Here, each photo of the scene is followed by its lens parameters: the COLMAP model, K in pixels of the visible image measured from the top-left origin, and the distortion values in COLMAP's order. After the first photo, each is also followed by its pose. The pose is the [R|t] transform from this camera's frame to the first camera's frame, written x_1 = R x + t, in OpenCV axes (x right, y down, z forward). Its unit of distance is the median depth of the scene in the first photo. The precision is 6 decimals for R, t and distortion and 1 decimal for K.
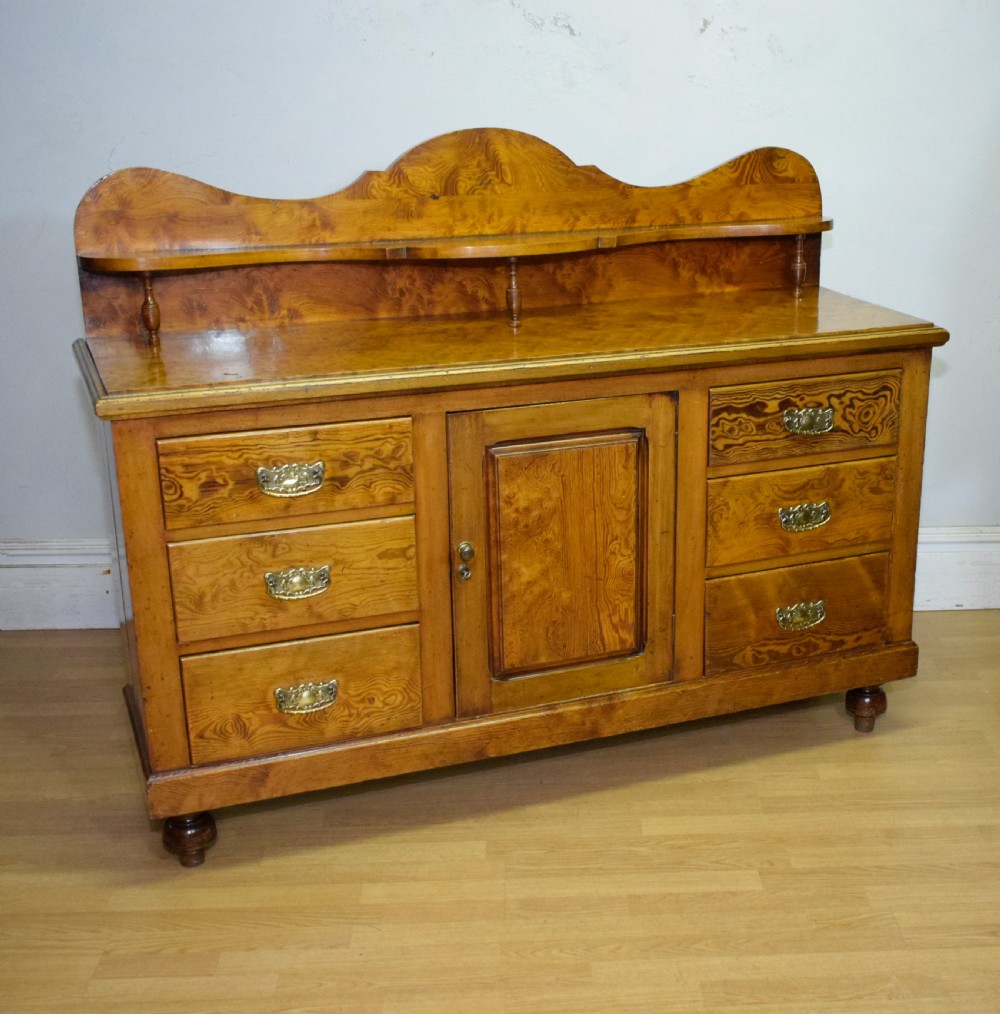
lens RADIAL K [[1495.7, 0, 630.4], [0, 1495.7, 584.0], [0, 0, 1]] dist [-0.026417, 0.000000]
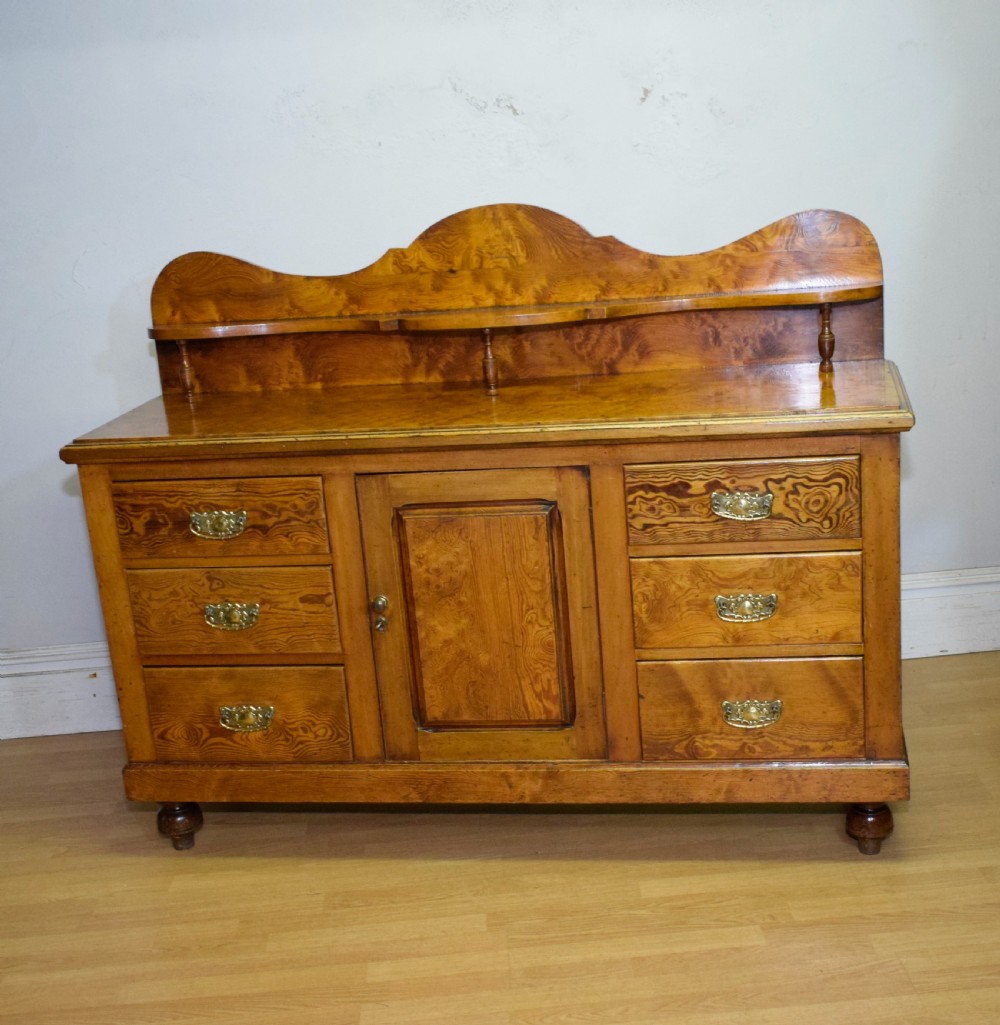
lens RADIAL K [[1512.0, 0, 533.5], [0, 1512.0, 611.6], [0, 0, 1]] dist [-0.026417, 0.000000]
pose [[0.840312, 0.106284, -0.531582, 0.531081], [-0.113665, 0.993339, 0.018928, -0.047316], [0.530053, 0.044517, 0.846795, 0.136957]]
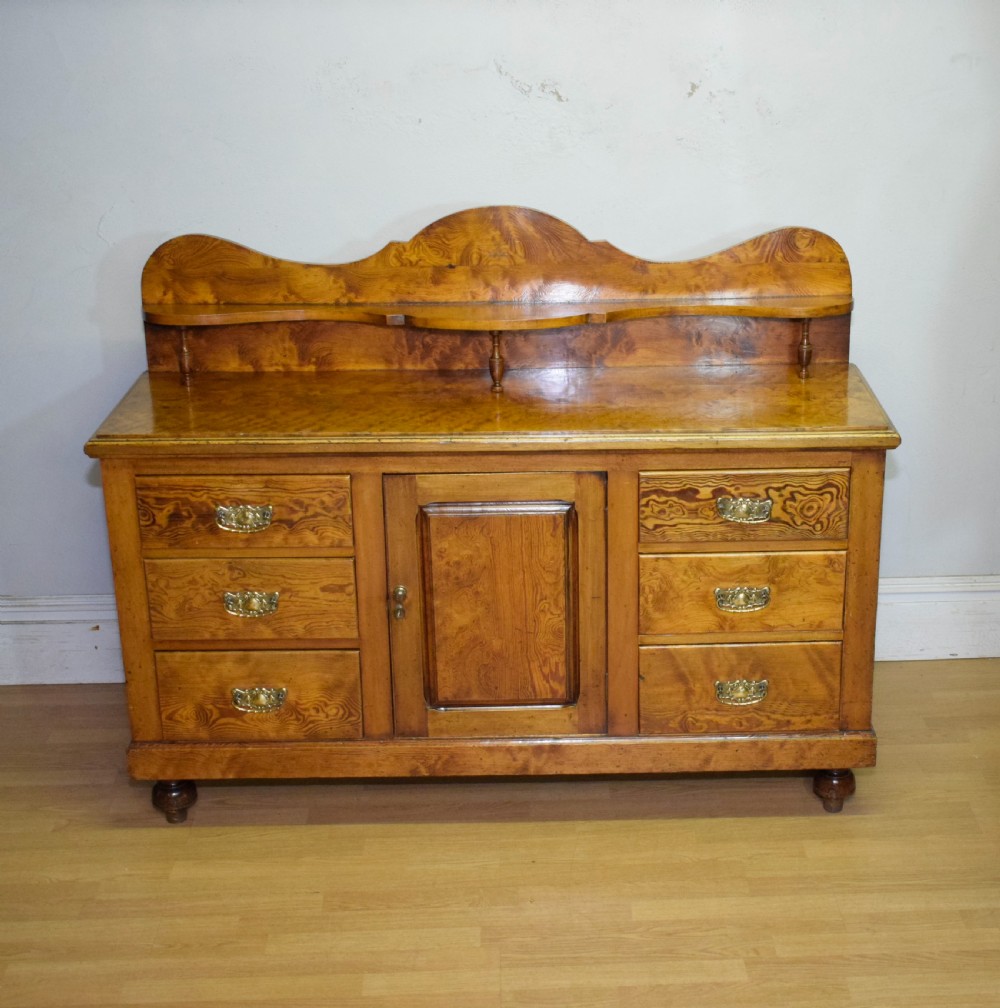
lens RADIAL K [[1666.7, 0, 584.3], [0, 1666.7, 525.2], [0, 0, 1]] dist [-0.018558, 0.000000]
pose [[0.925971, 0.126671, -0.355714, 0.438324], [-0.122872, 0.991862, 0.033352, -0.126237], [0.357043, 0.012824, 0.934000, -0.119912]]
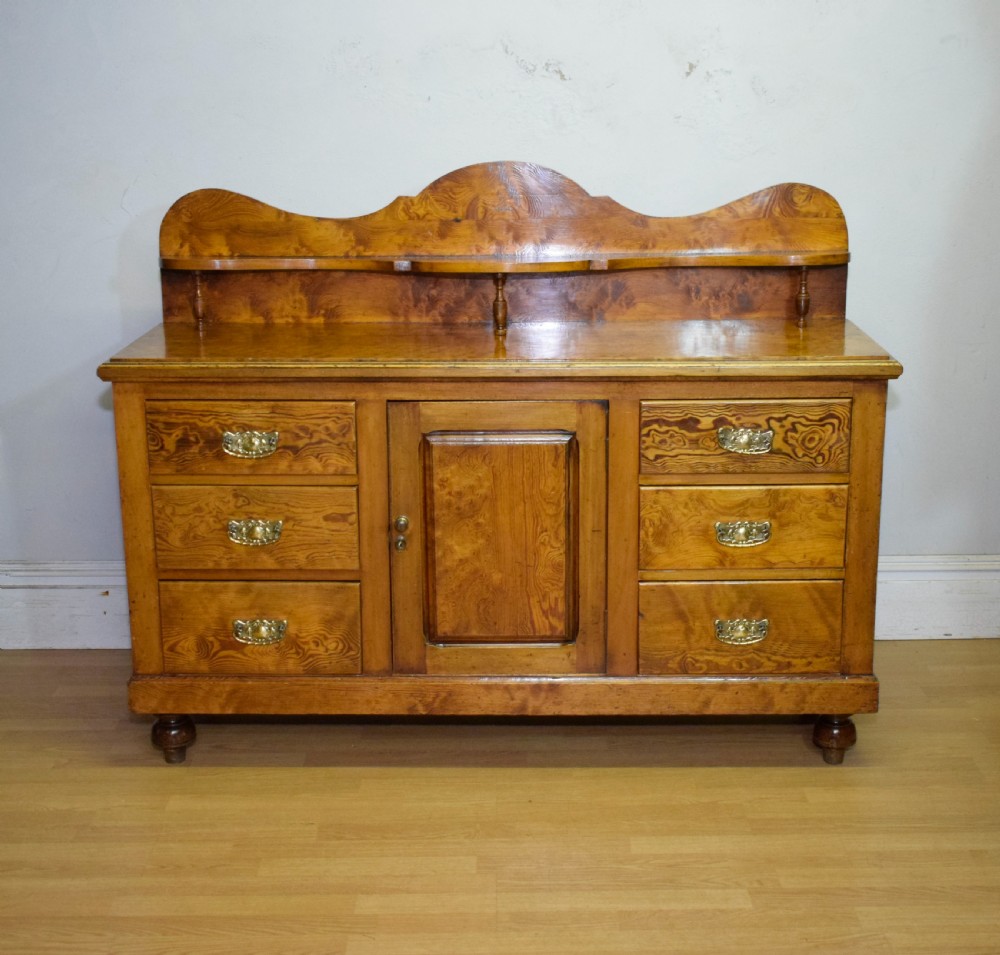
lens RADIAL K [[1529.1, 0, 502.2], [0, 1529.1, 493.9], [0, 0, 1]] dist [-0.017578, 0.000000]
pose [[0.907986, 0.098680, -0.407215, 0.410959], [-0.134860, 0.988982, -0.061045, 0.015443], [0.396705, 0.110345, 0.911290, -0.030813]]
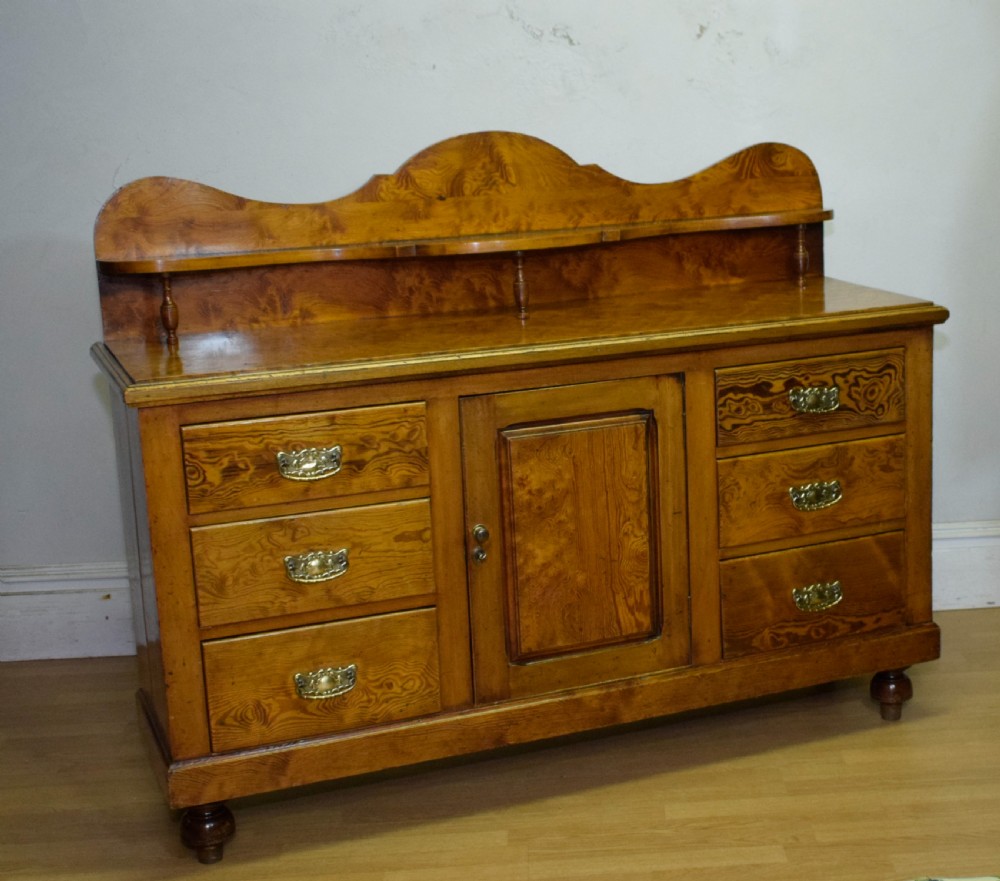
lens RADIAL K [[1724.3, 0, 671.3], [0, 1724.3, 461.4], [0, 0, 1]] dist [-0.017180, 0.000000]
pose [[0.999317, -0.035784, 0.009168, 0.009906], [0.036644, 0.991663, -0.123537, 0.075382], [-0.004671, 0.123789, 0.992298, -0.161262]]
